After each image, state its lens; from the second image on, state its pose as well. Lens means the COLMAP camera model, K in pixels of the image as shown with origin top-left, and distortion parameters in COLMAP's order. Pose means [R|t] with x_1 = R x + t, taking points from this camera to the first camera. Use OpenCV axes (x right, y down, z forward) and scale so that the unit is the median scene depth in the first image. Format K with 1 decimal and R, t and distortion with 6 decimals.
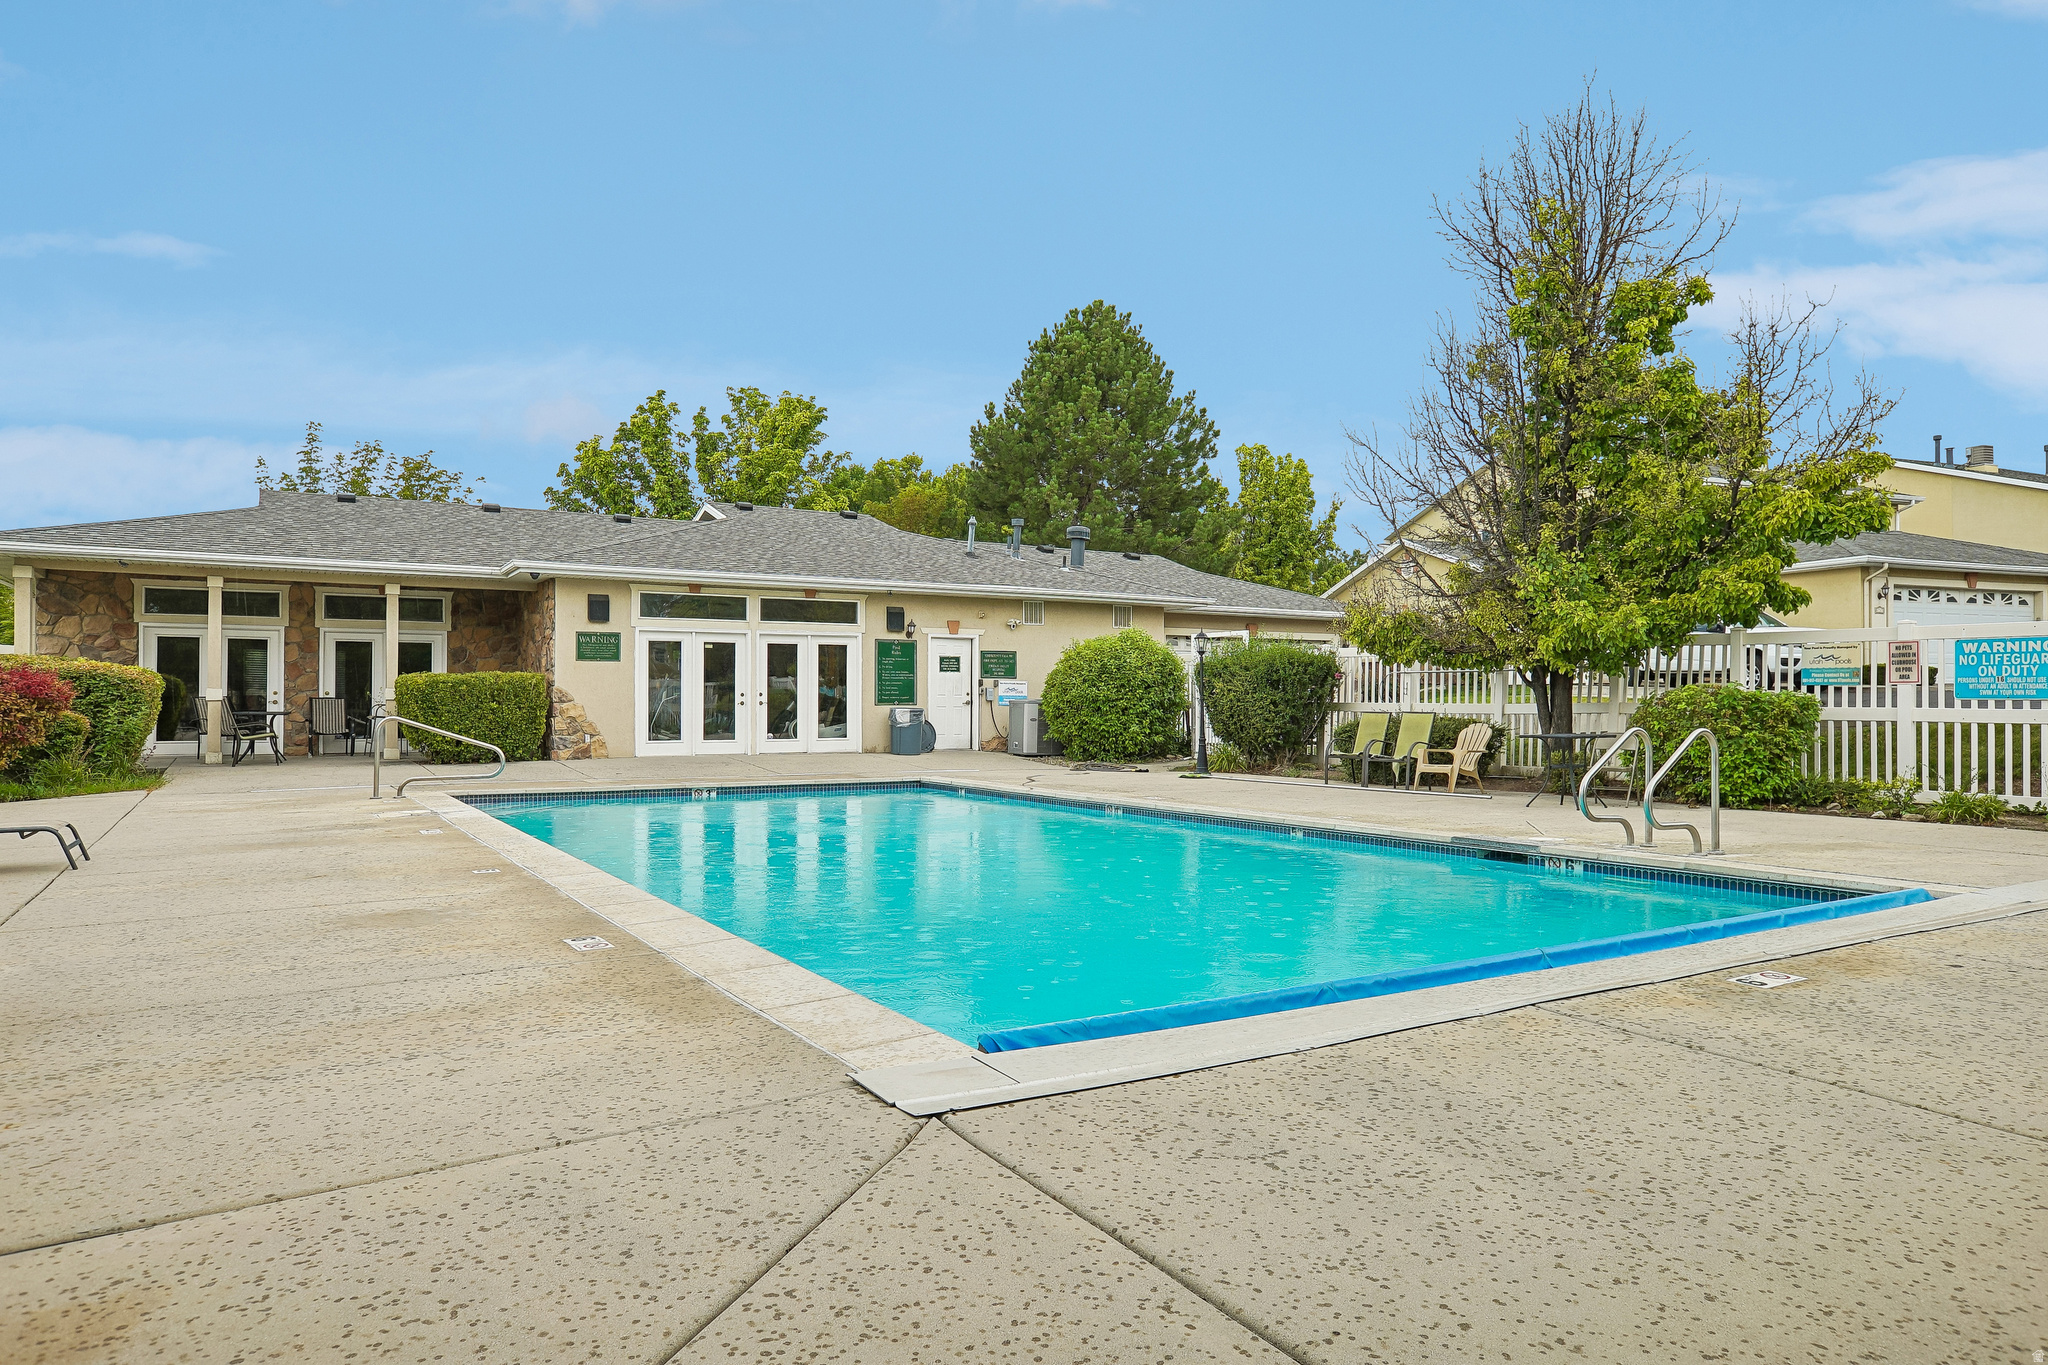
lens RADIAL K [[1330.3, 0, 1026.0], [0, 1330.3, 686.8], [0, 0, 1]] dist [-0.001163, -0.000360]
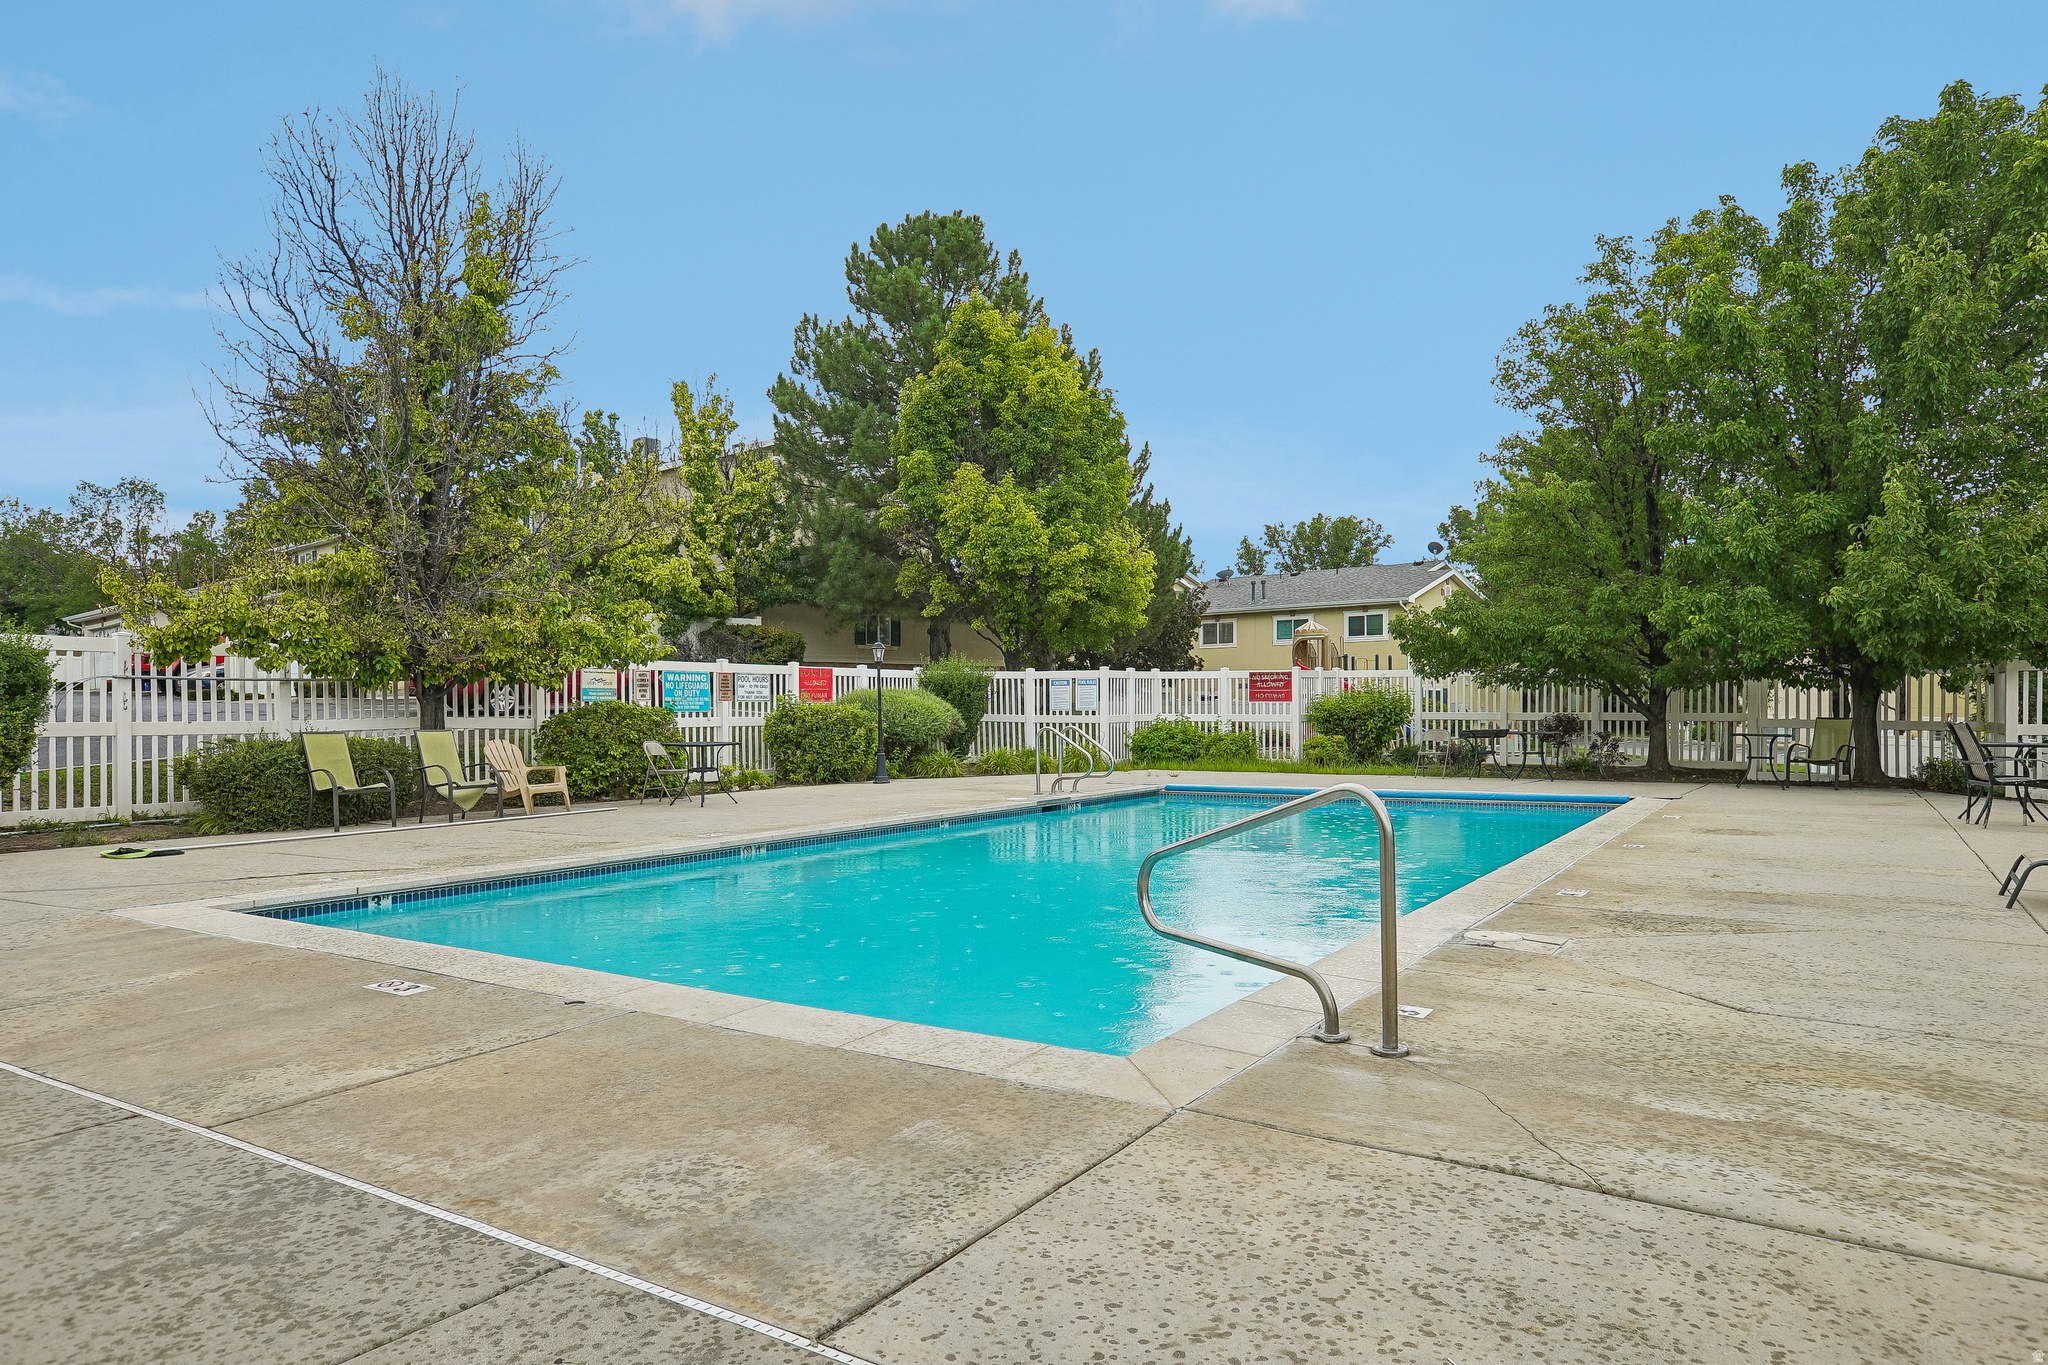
lens RADIAL K [[1330.3, 0, 1026.4], [0, 1330.3, 692.5], [0, 0, 1]] dist [-0.001163, -0.000360]
pose [[-0.463901, 0.009056, 0.885841, -0.613214], [-0.005543, 0.999898, -0.013125, 0.003902], [-0.885870, -0.010999, -0.463803, 1.019212]]
